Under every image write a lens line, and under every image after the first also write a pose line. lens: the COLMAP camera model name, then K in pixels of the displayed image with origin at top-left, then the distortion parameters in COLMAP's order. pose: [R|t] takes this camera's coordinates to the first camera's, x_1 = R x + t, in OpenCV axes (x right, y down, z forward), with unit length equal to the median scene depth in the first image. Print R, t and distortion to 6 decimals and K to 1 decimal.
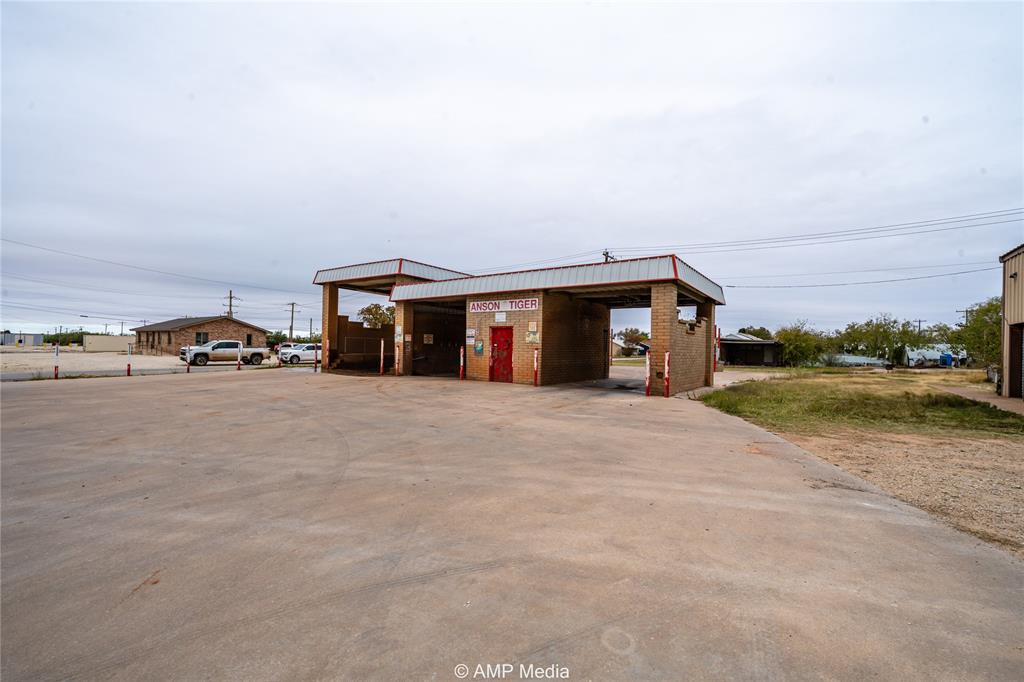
lens RADIAL K [[433.3, 0, 512.0], [0, 433.3, 341.0], [0, 0, 1]] dist [-0.000937, -0.000069]
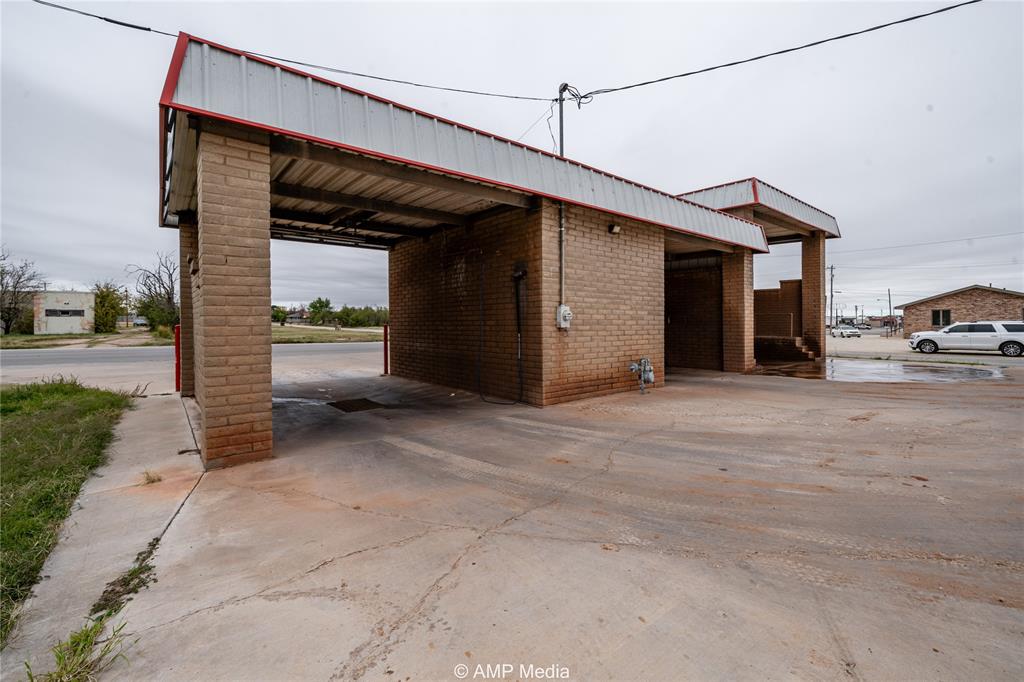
lens RADIAL K [[436.6, 0, 512.0], [0, 436.6, 333.4], [0, 0, 1]] dist [0.000115, -0.000058]
pose [[-0.227850, 0.007355, -0.973668, 0.670413], [0.012867, 0.999907, 0.004543, 0.027803], [0.973611, -0.011493, -0.227924, 1.222630]]
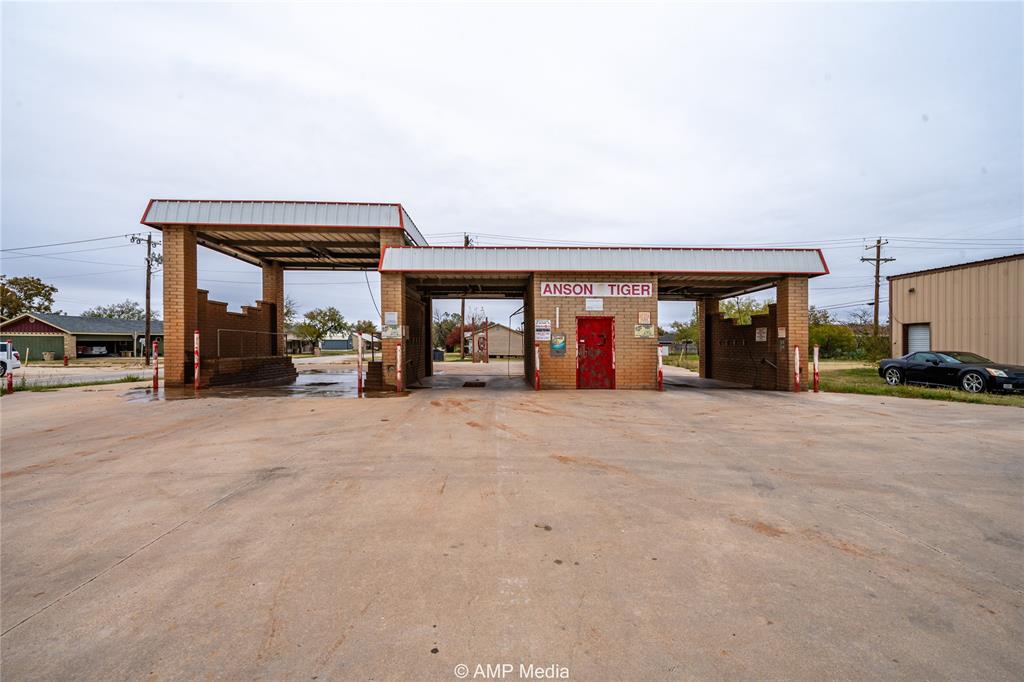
lens RADIAL K [[448.0, 0, 488.0], [0, 448.0, 346.2], [0, 0, 1]] dist [0.000433, -0.000061]
pose [[0.798511, -0.017252, 0.601733, -0.623816], [0.000156, 0.999595, 0.028451, -0.003788], [-0.601980, -0.022624, 0.798191, 0.456621]]
